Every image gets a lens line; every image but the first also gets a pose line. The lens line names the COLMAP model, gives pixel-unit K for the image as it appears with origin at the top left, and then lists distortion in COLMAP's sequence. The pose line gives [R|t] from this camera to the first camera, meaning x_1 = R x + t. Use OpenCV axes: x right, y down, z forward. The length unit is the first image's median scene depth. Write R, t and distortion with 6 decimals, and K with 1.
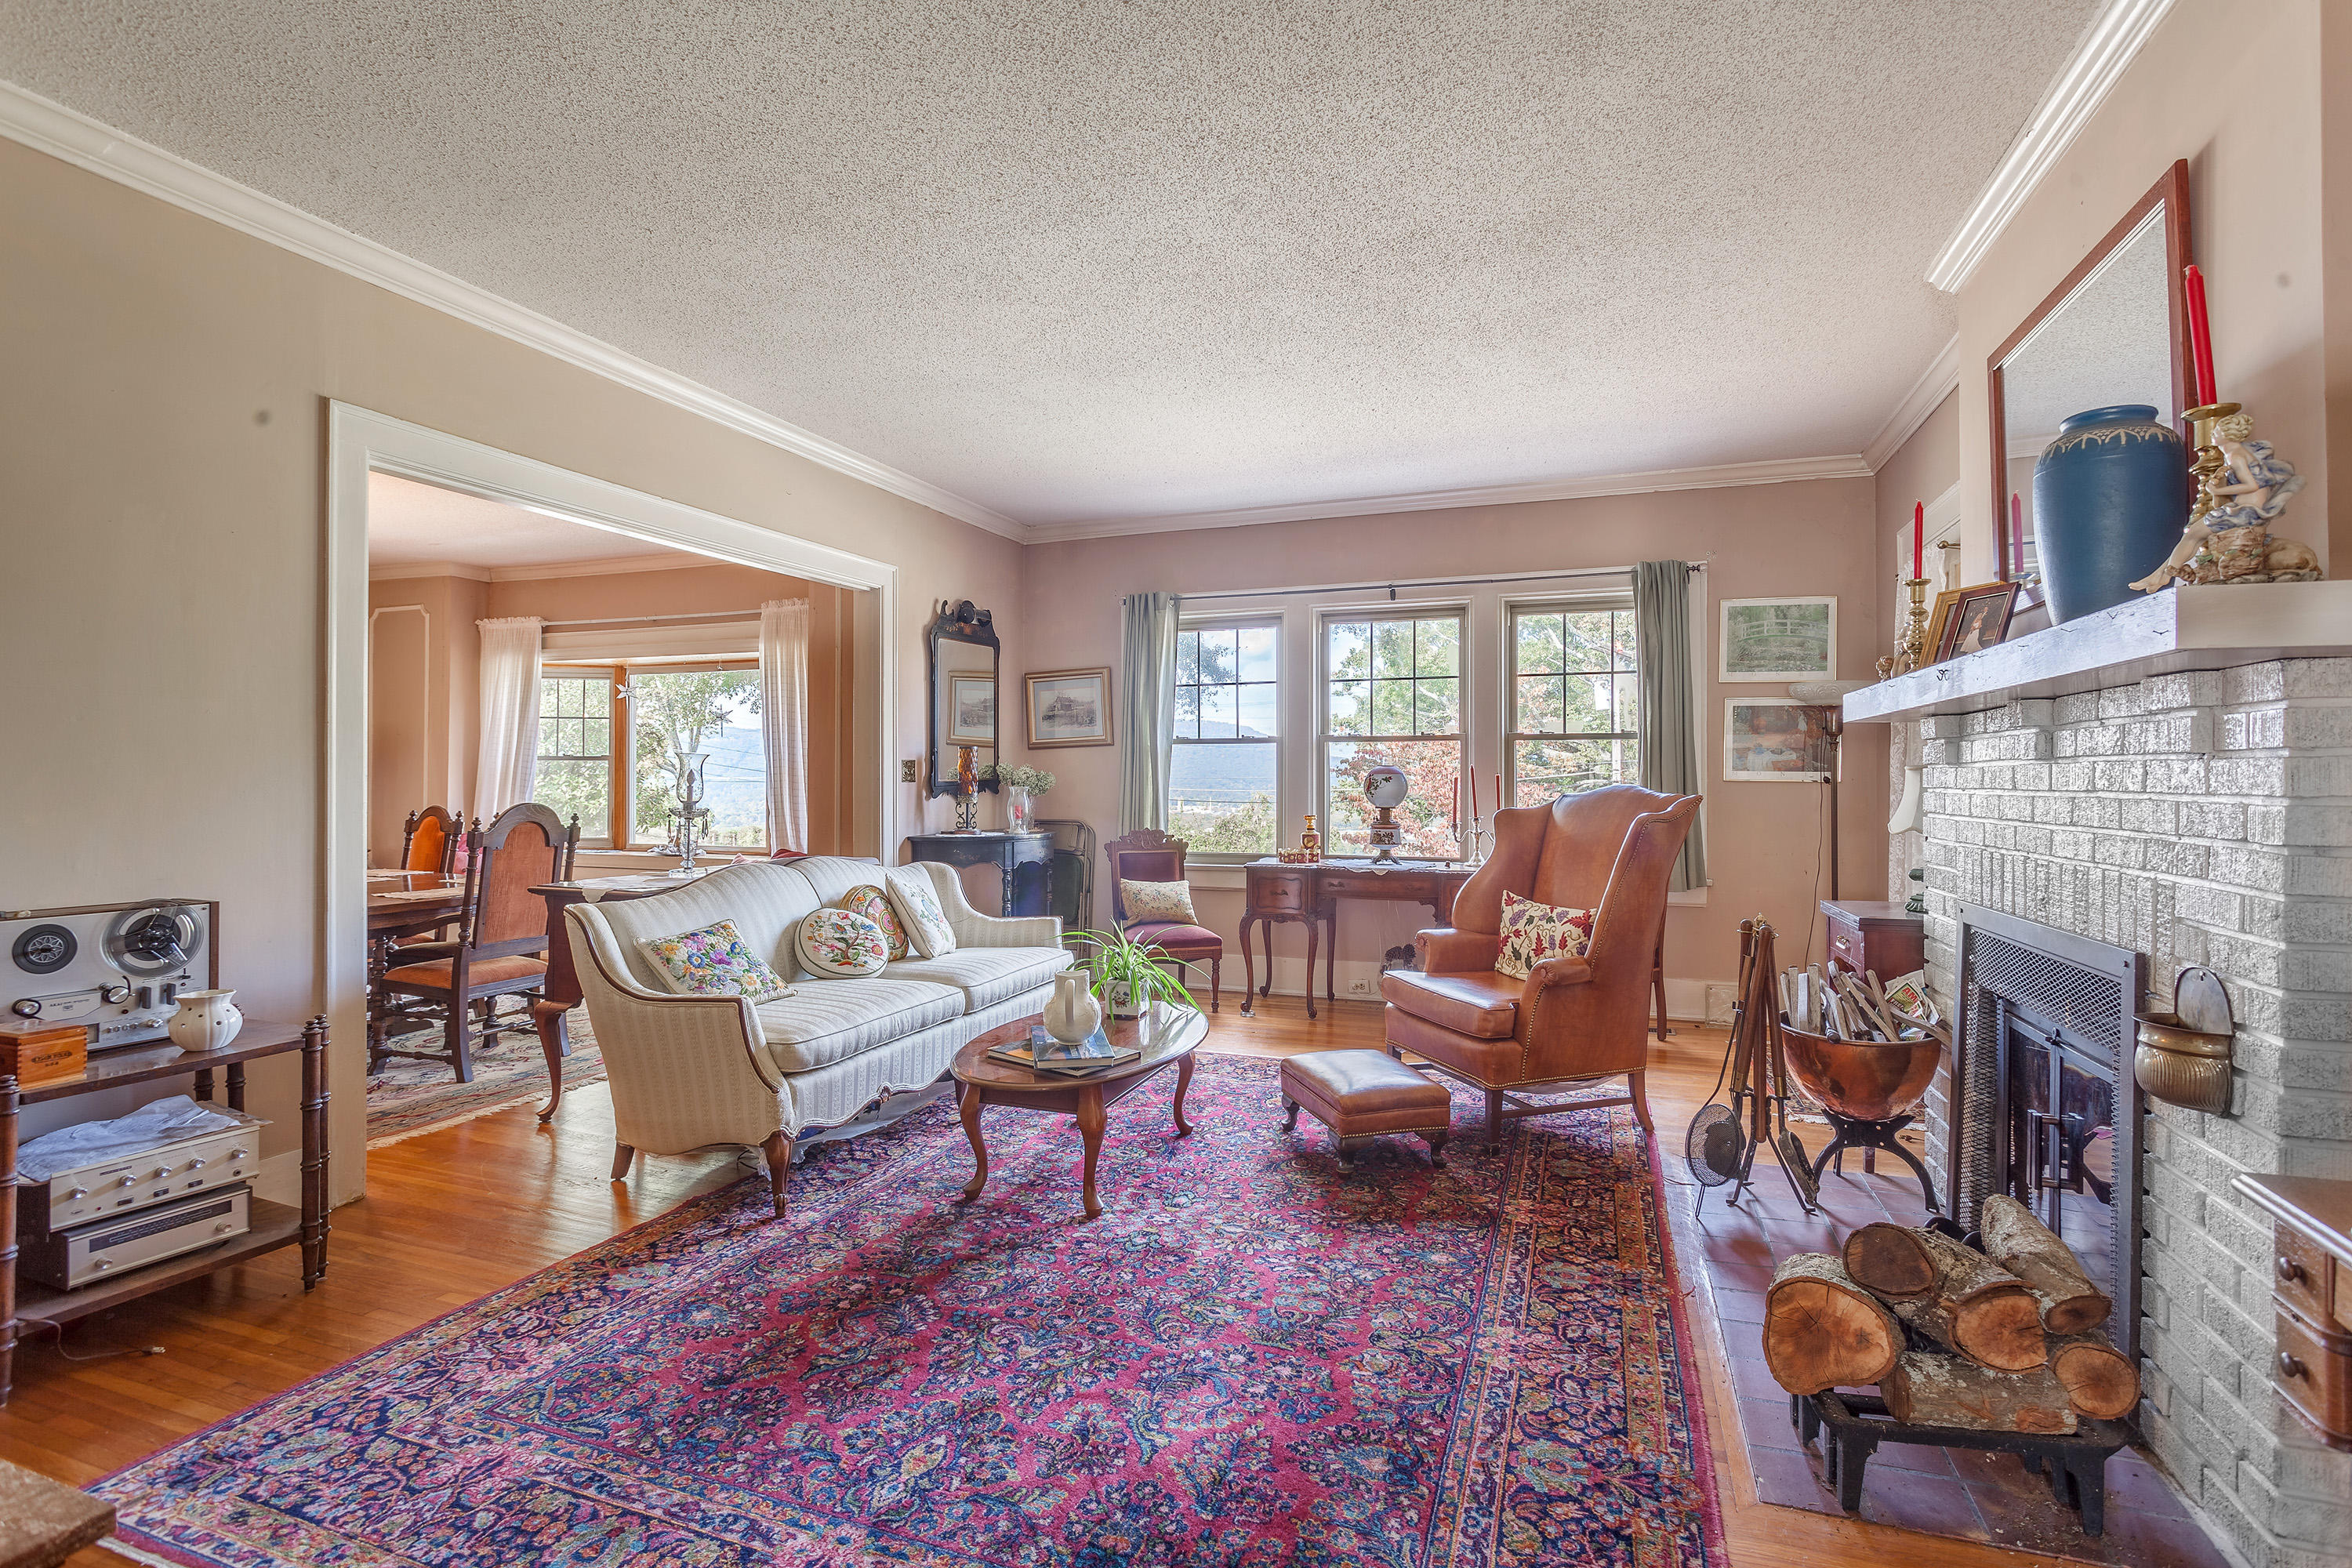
lens RADIAL K [[1136.4, 0, 1184.7], [0, 1136.4, 775.2], [0, 0, 1]] dist [0.001595, 0.000009]
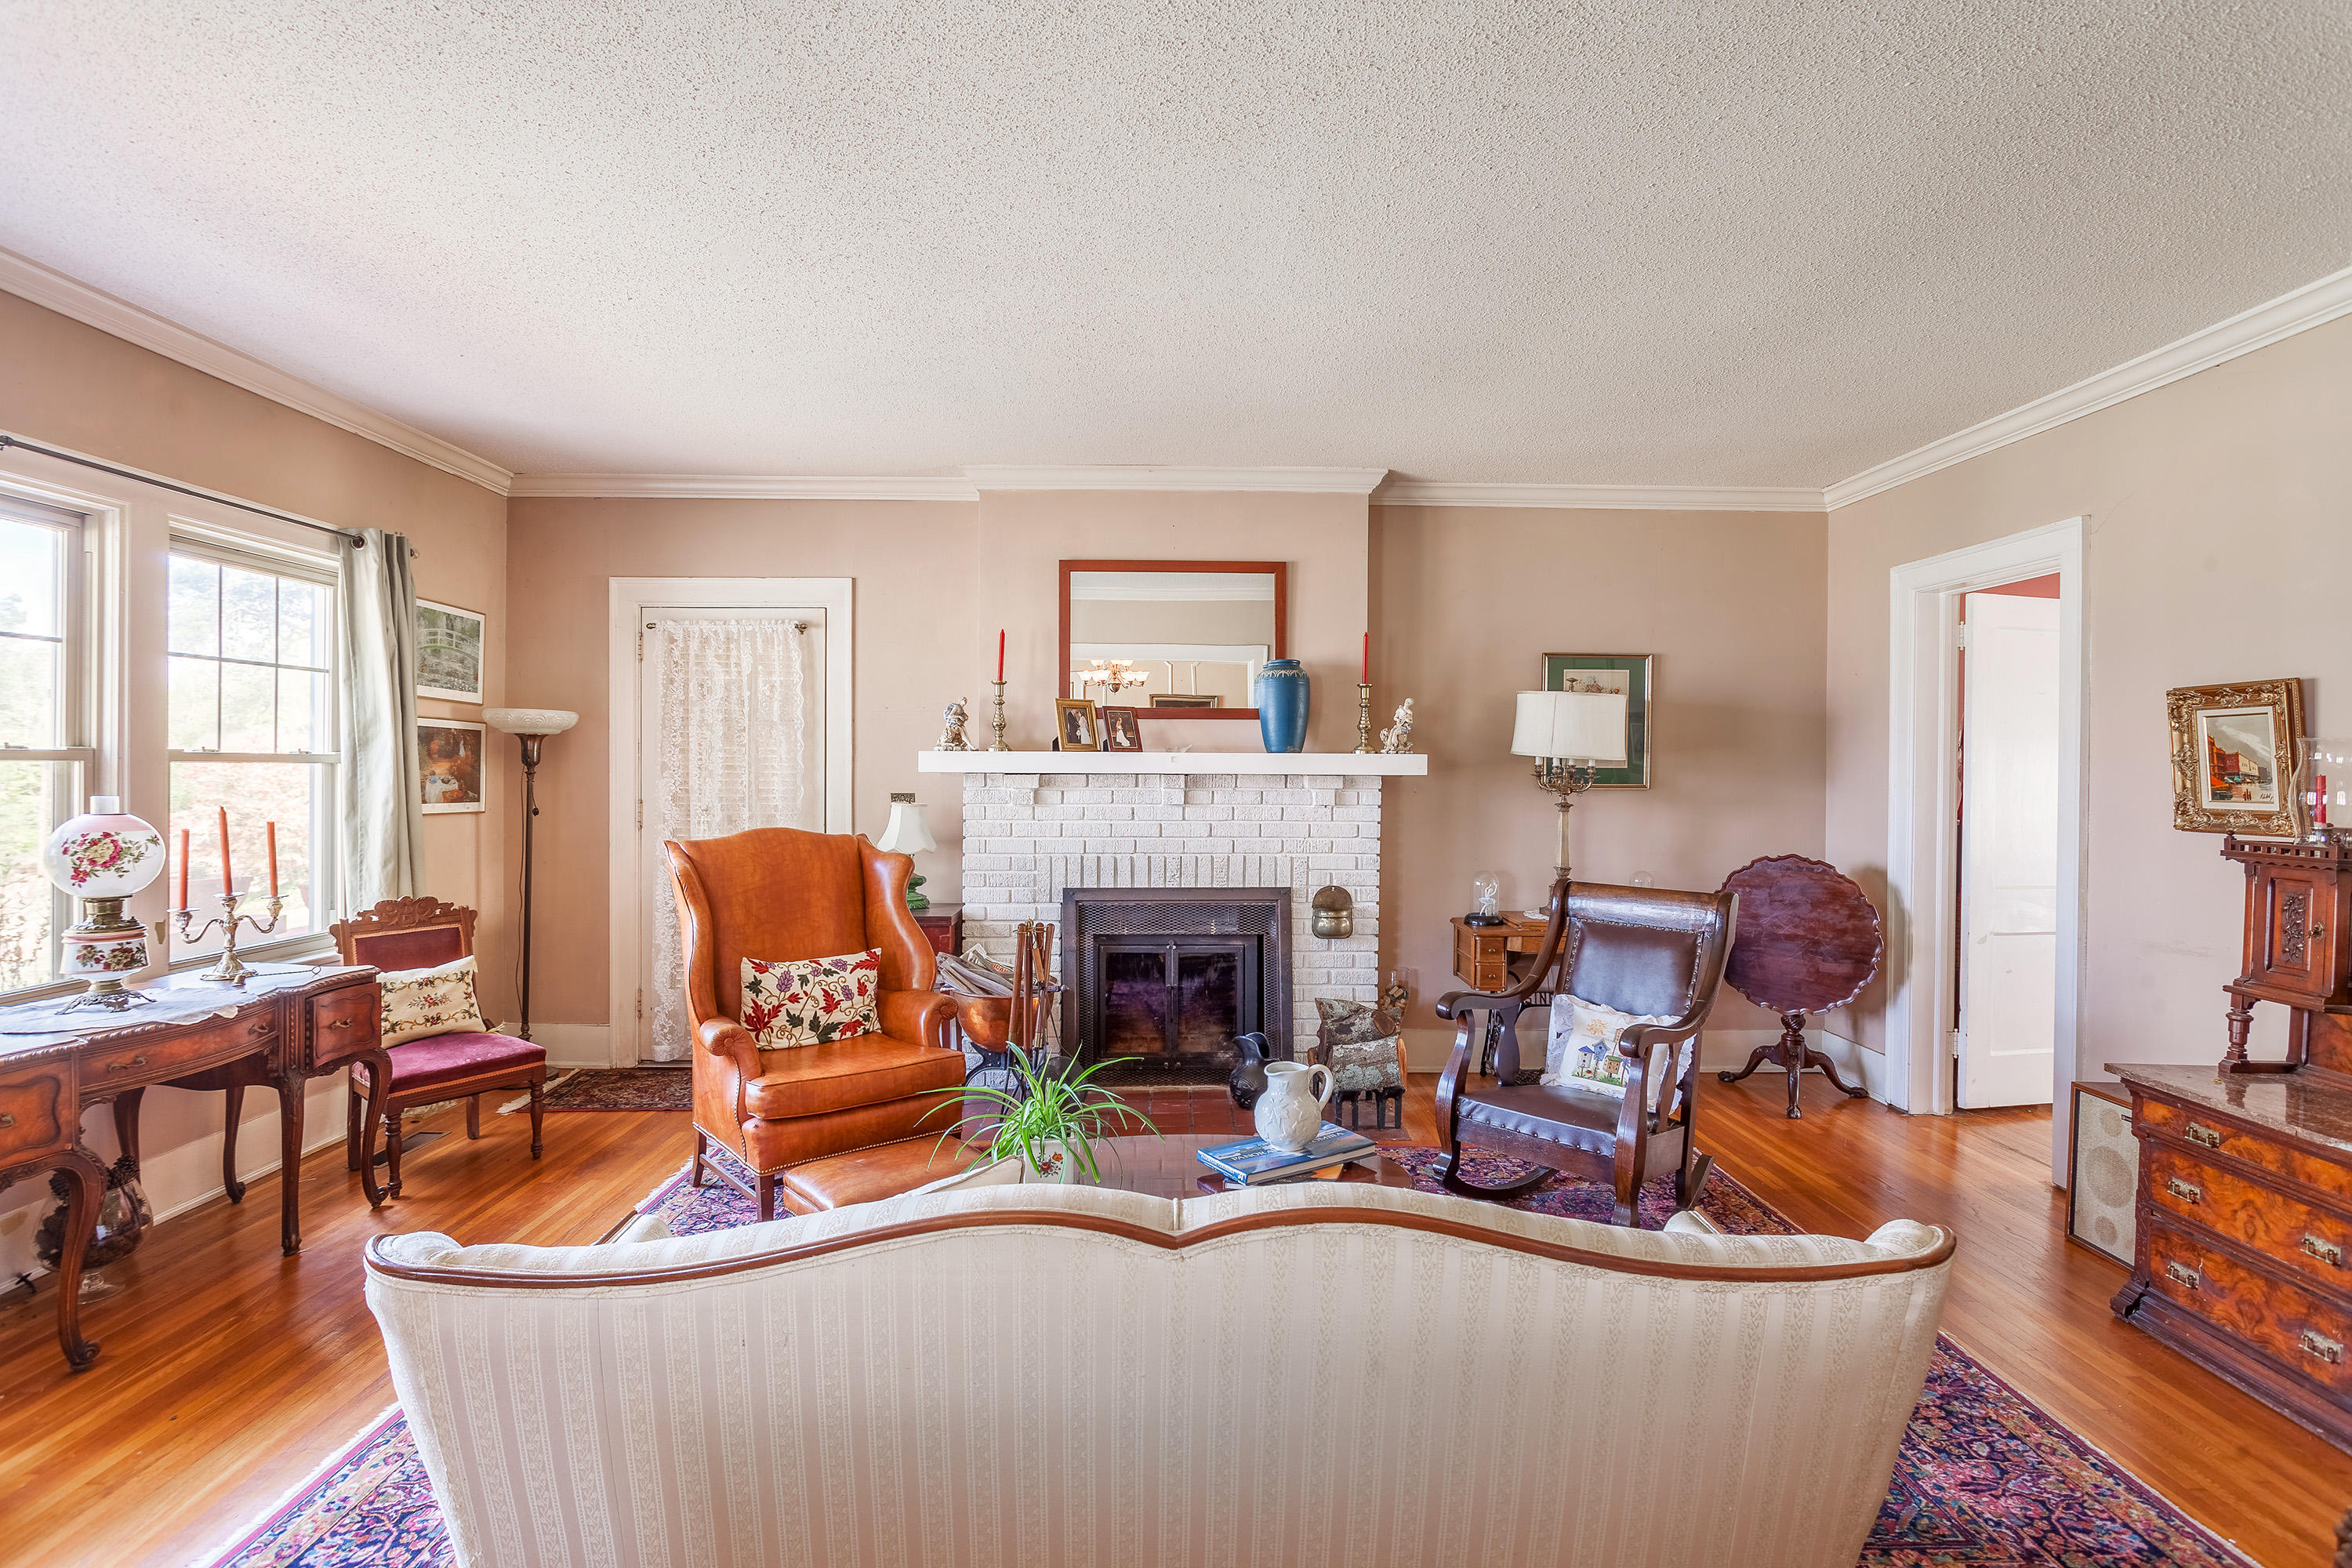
lens RADIAL K [[1136.4, 0, 1188.6], [0, 1136.4, 780.9], [0, 0, 1]] dist [0.001595, 0.000009]
pose [[-0.376213, -0.012806, 0.926445, -0.665757], [-0.010934, 0.999896, 0.009381, -0.045992], [-0.926469, -0.006601, -0.376314, 1.056877]]
